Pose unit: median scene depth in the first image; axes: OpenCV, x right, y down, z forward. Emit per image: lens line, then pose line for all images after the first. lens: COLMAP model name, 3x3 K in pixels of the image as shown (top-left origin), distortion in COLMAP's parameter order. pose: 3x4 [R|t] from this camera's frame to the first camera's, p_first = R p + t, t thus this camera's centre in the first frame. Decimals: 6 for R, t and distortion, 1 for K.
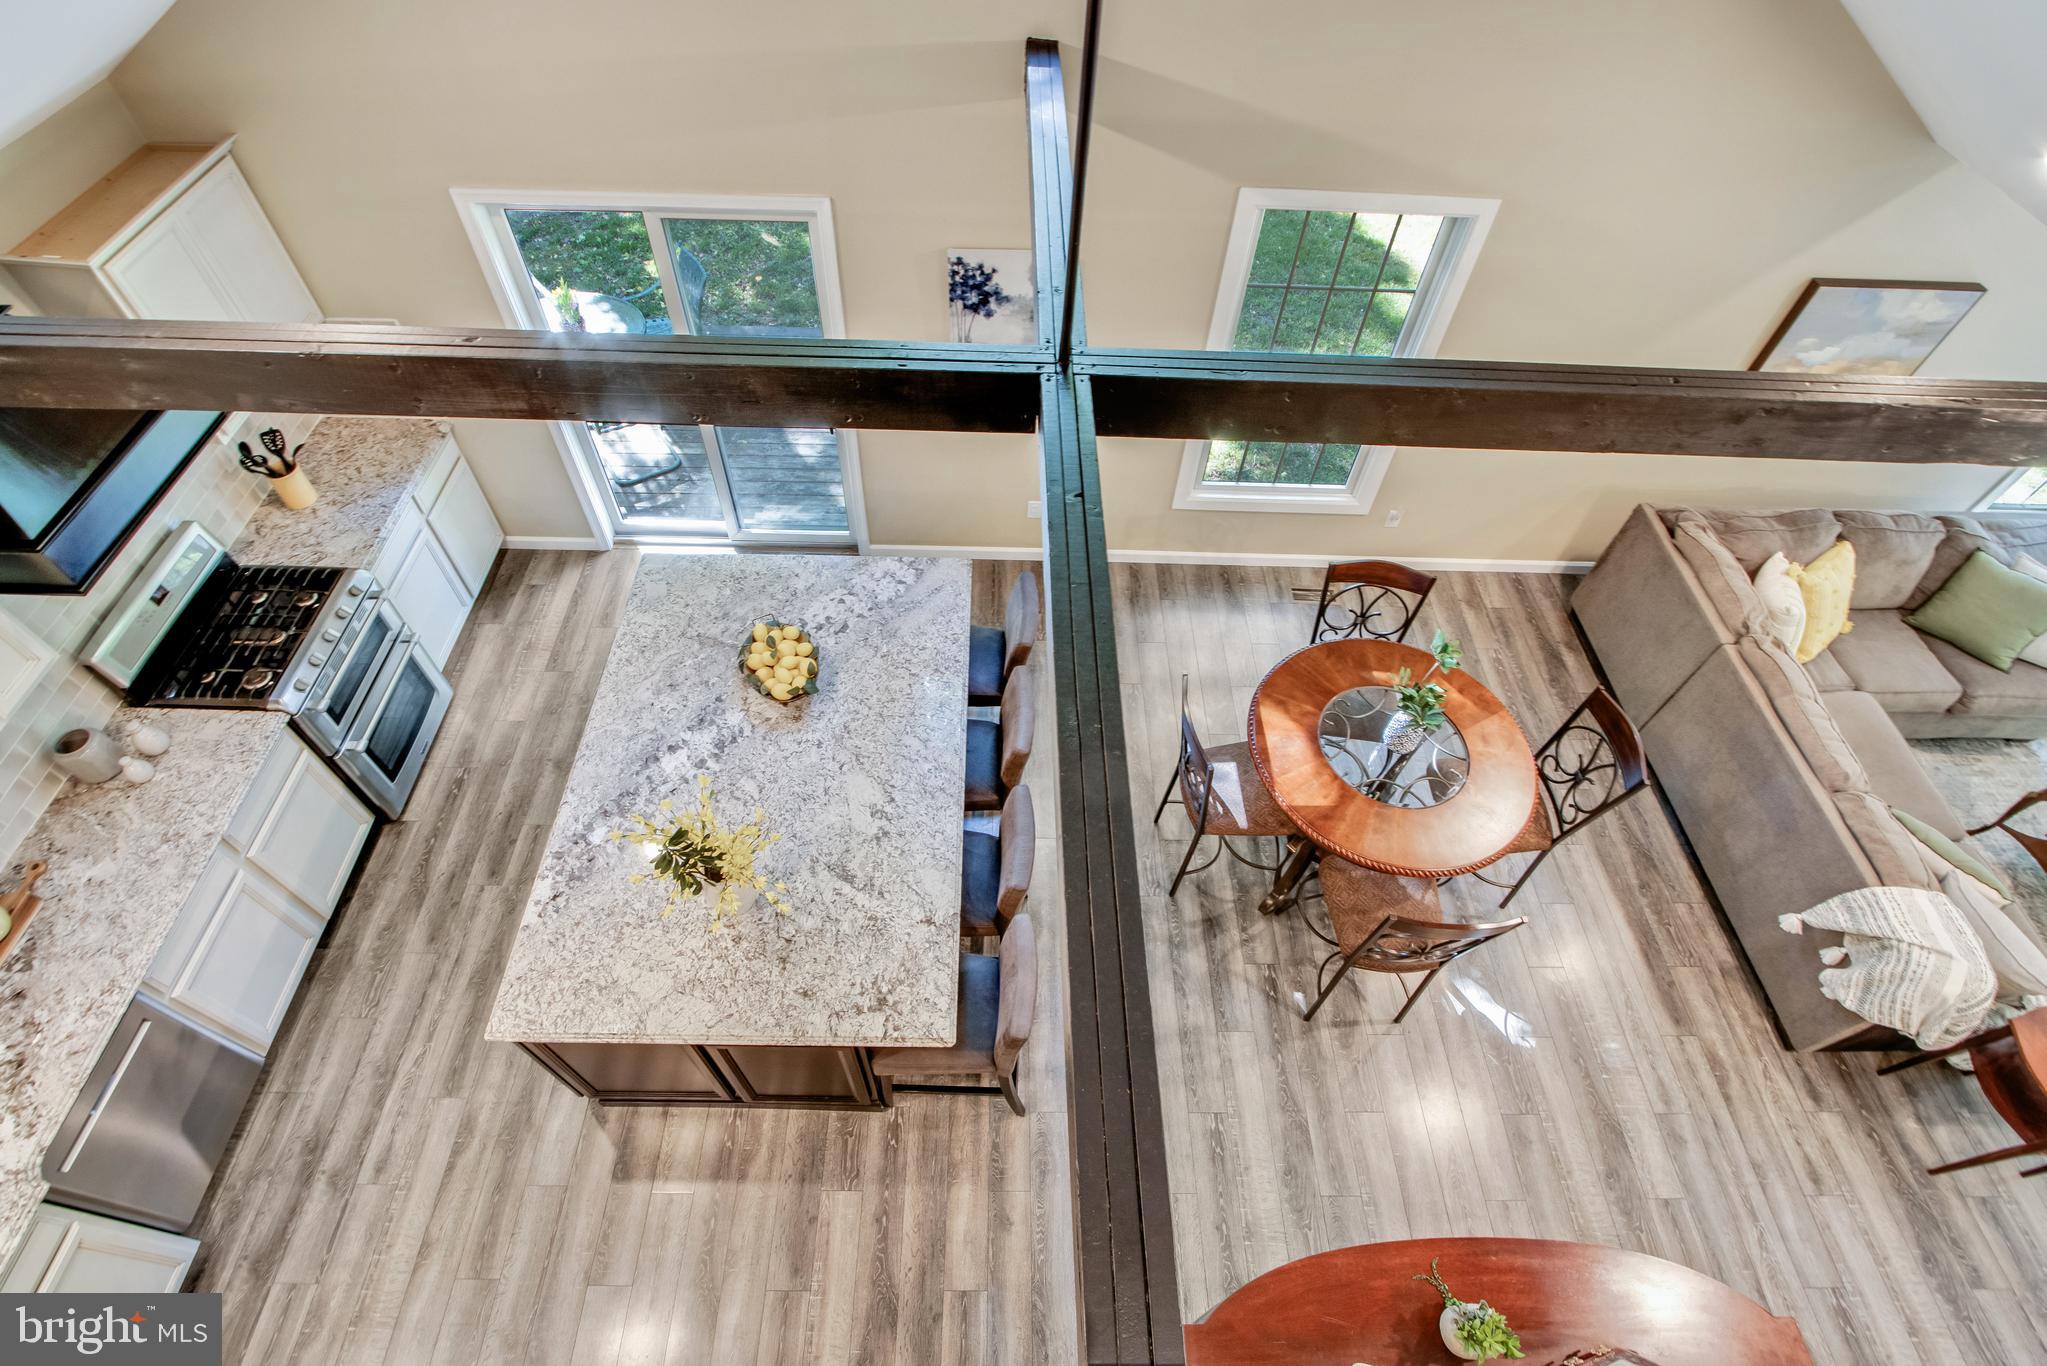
lens RADIAL K [[956.9, 0, 1009.4], [0, 956.9, 698.3], [0, 0, 1]] dist [-0.014127, -0.000177]
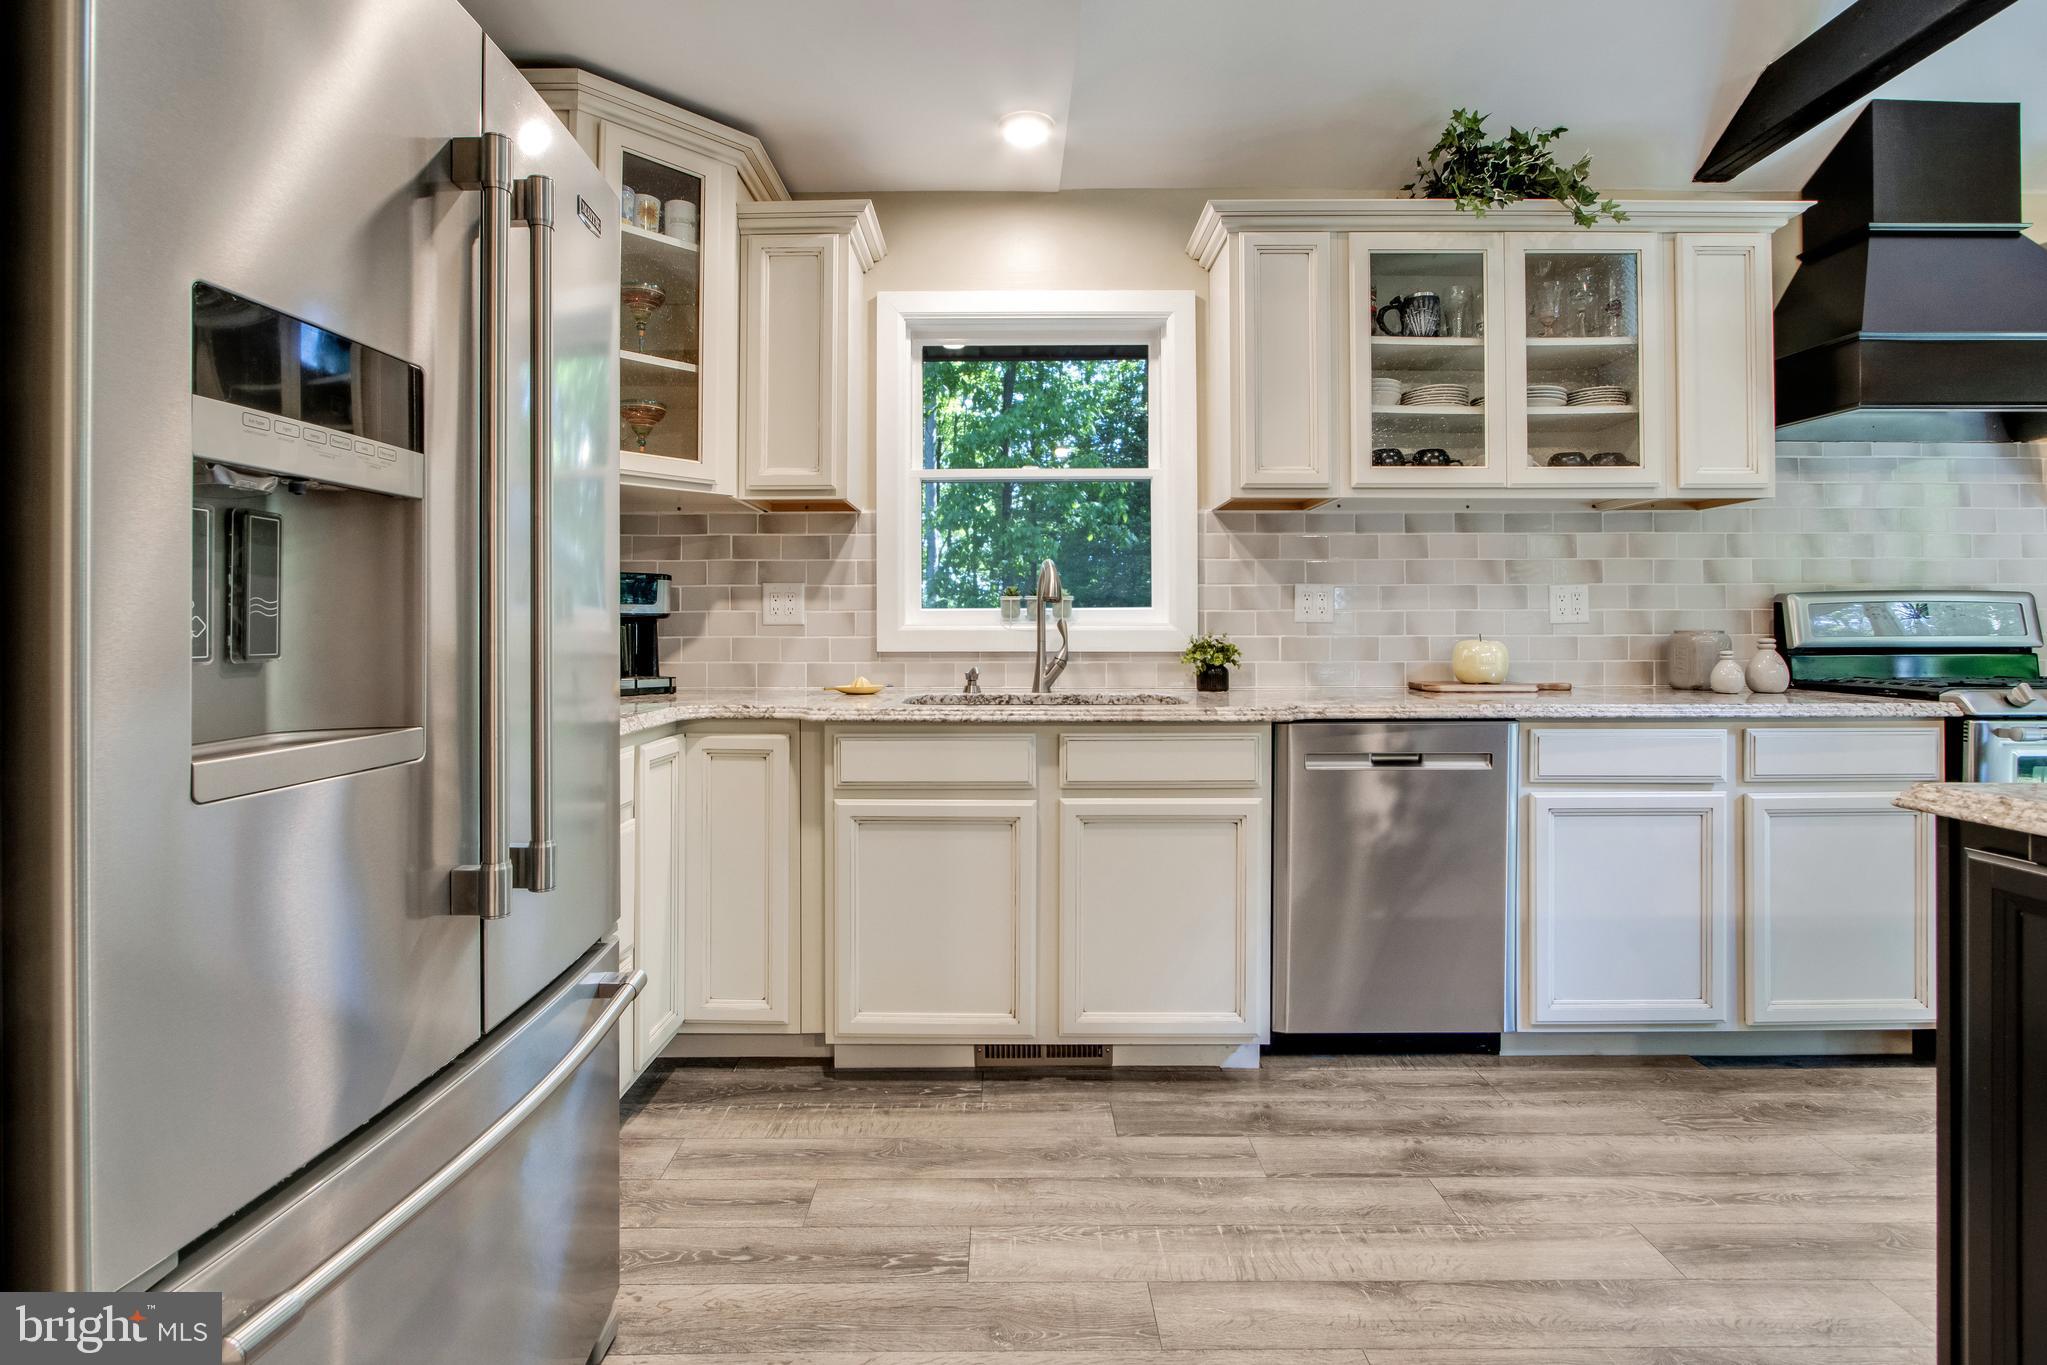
lens RADIAL K [[991.3, 0, 1002.3], [0, 991.3, 623.7], [0, 0, 1]] dist [-0.013252, 0.000463]
pose [[-0.003222, -0.040828, -0.999161, -0.106948], [-0.792649, 0.609269, -0.022340, 0.469835], [0.609670, 0.791912, -0.034326, 0.558053]]
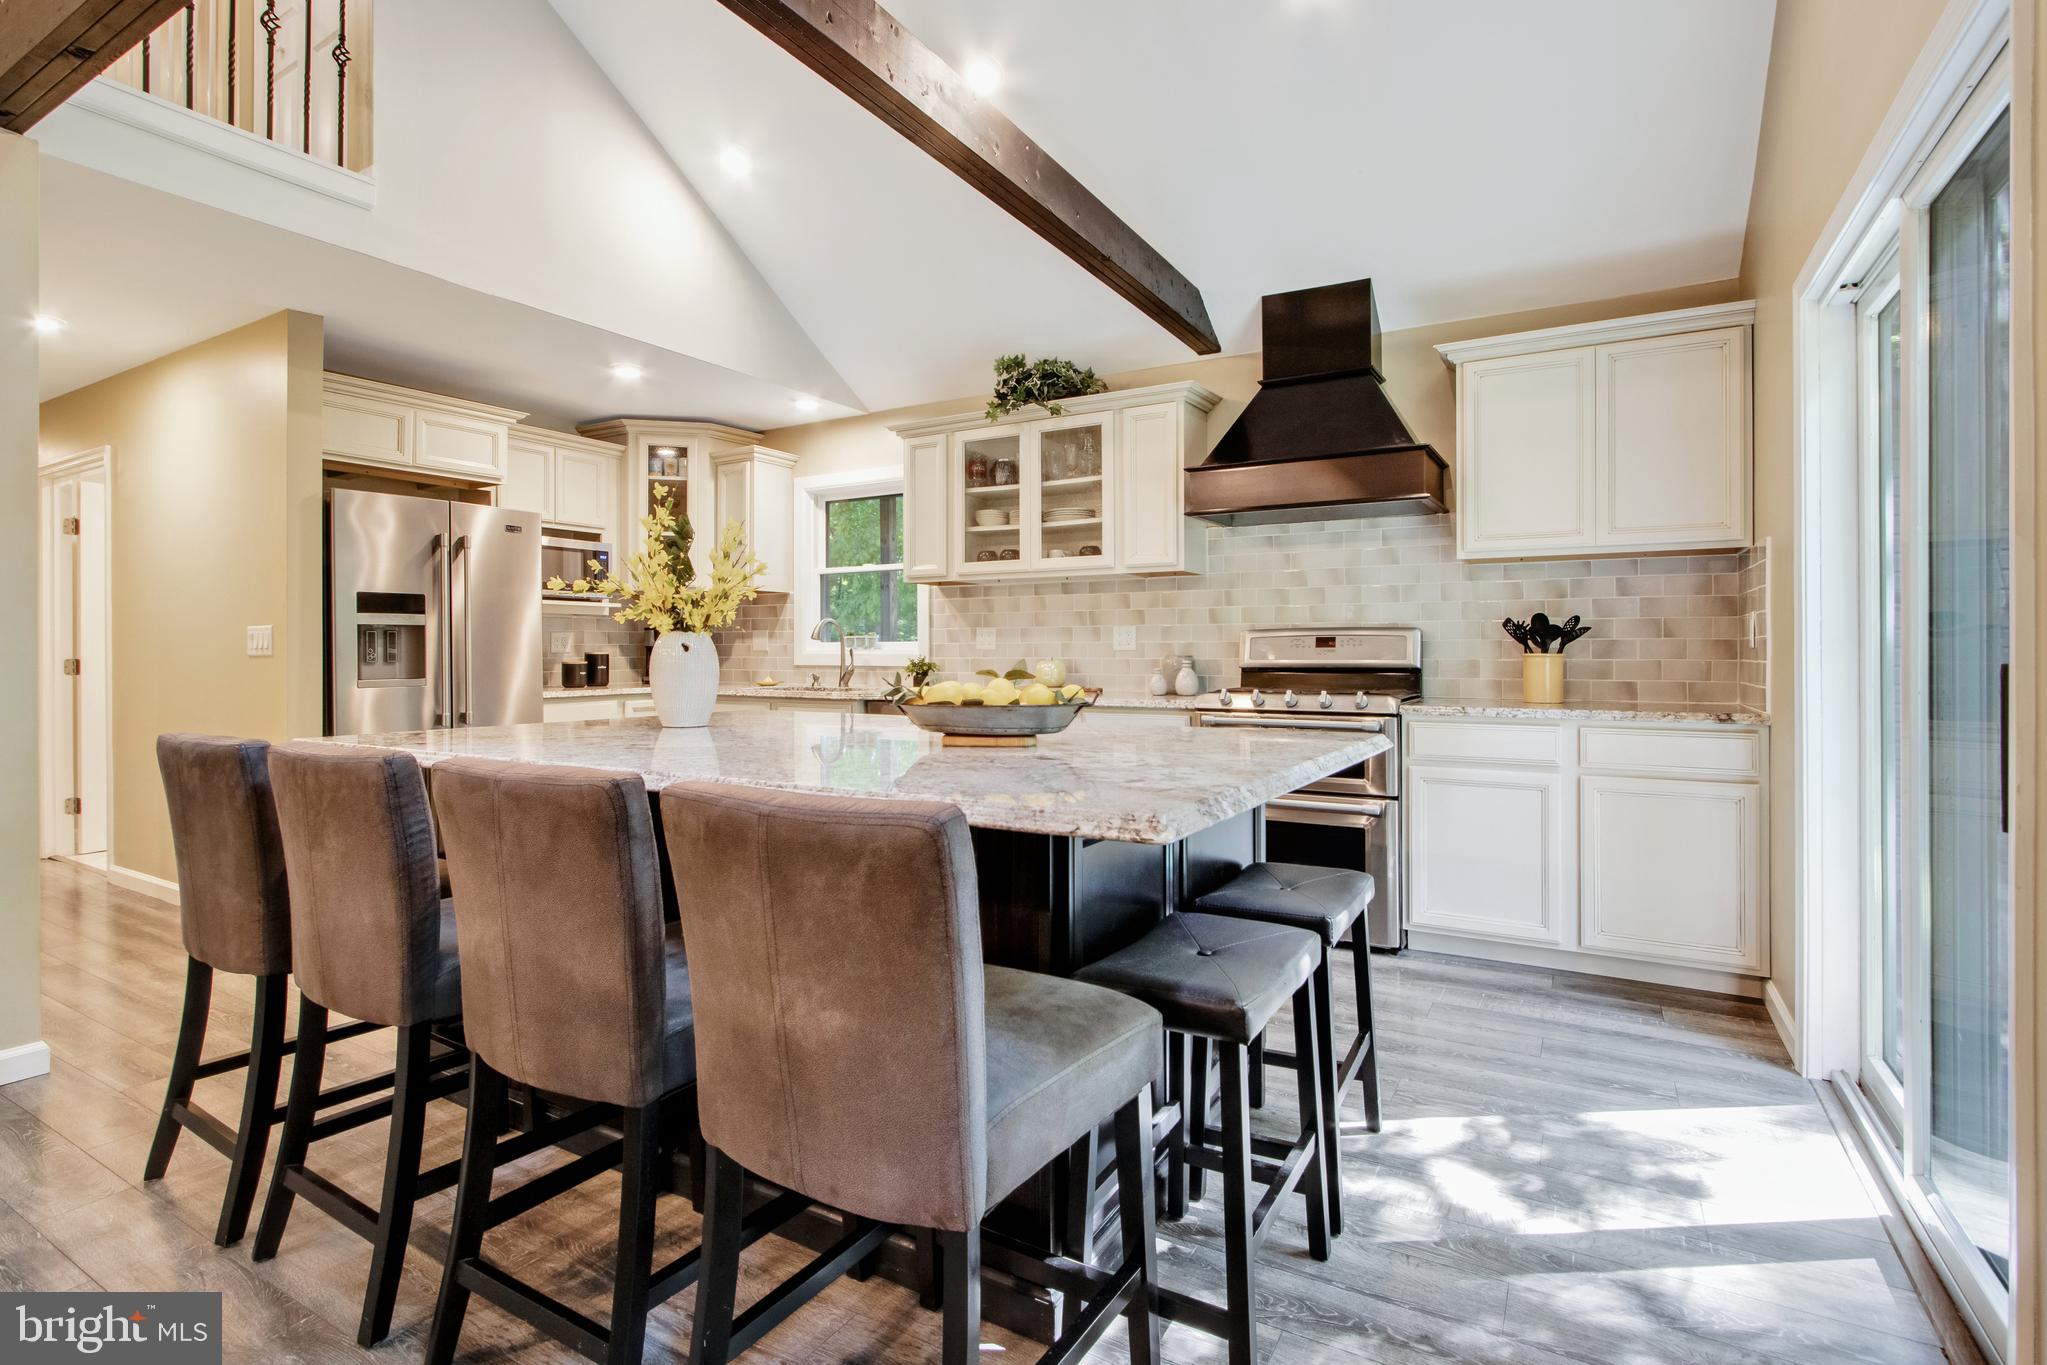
lens RADIAL K [[978.4, 0, 1009.1], [0, 978.4, 654.9], [0, 0, 1]] dist [-0.002663, 0.000218]
pose [[-0.515941, -0.029783, -0.856106, 0.224003], [-0.690130, 0.606500, 0.394814, -0.275726], [0.507469, 0.794526, -0.333473, 1.137503]]
